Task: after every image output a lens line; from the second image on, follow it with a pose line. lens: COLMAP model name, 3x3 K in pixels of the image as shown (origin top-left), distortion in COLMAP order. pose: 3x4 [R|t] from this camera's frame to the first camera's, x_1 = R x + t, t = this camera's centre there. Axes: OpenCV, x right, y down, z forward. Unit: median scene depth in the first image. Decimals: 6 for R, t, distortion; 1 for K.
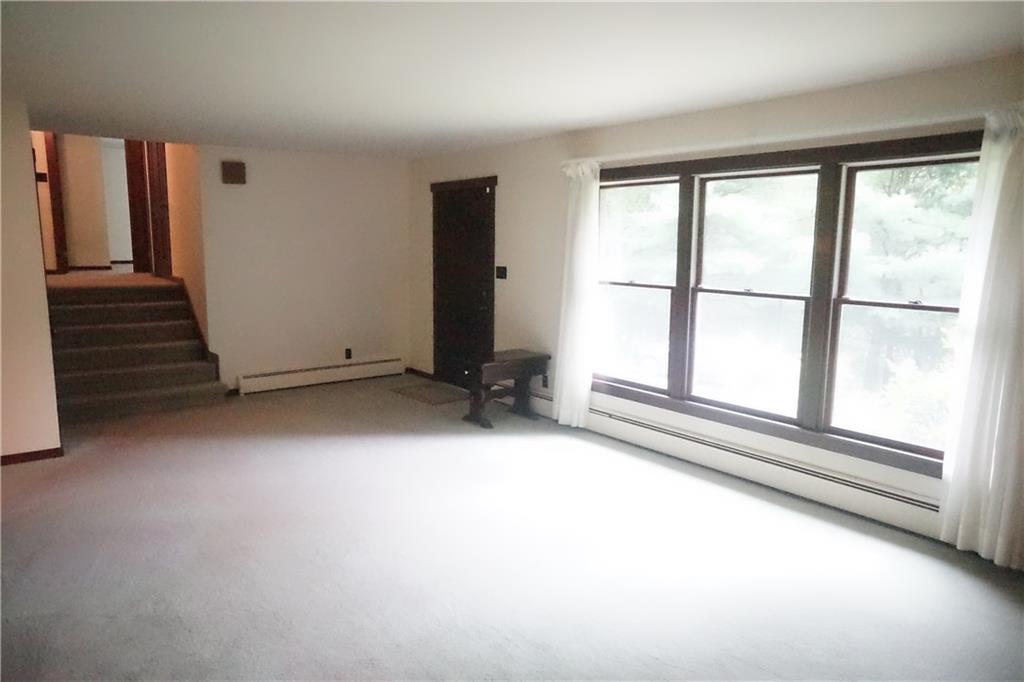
lens RADIAL K [[688.9, 0, 498.1], [0, 688.9, 346.6], [0, 0, 1]] dist [-0.065406, 0.086723]
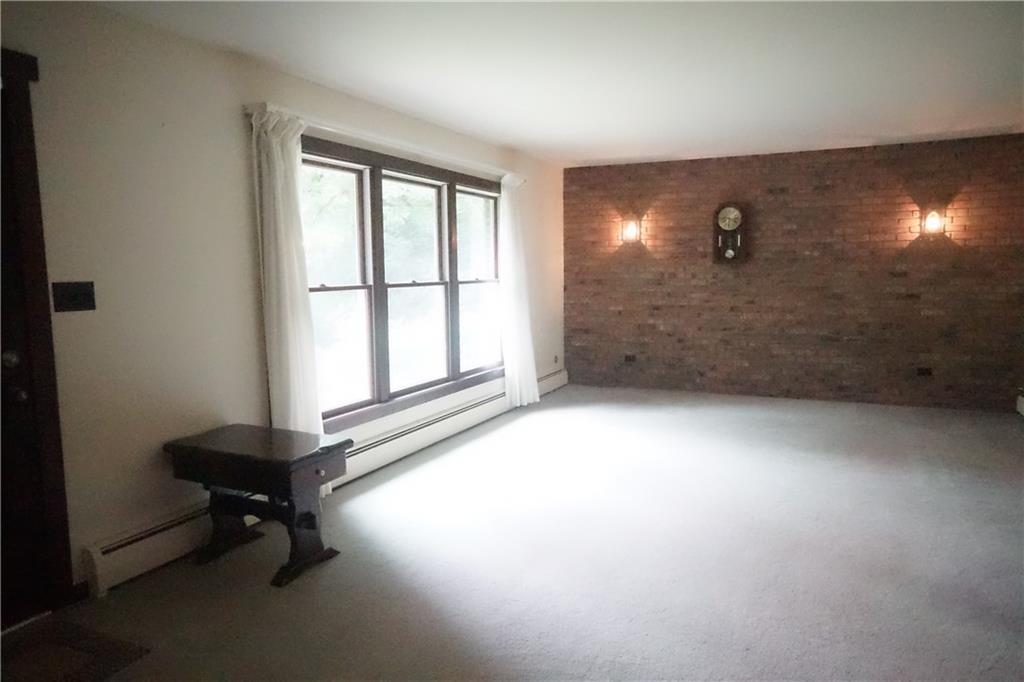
lens RADIAL K [[688.9, 0, 498.1], [0, 688.9, 346.6], [0, 0, 1]] dist [-0.065406, 0.086723]
pose [[-0.464031, -0.107692, 0.879248, -0.604784], [0.133688, 0.972699, 0.189693, -0.149258], [-0.875673, 0.205568, -0.436965, 1.171023]]
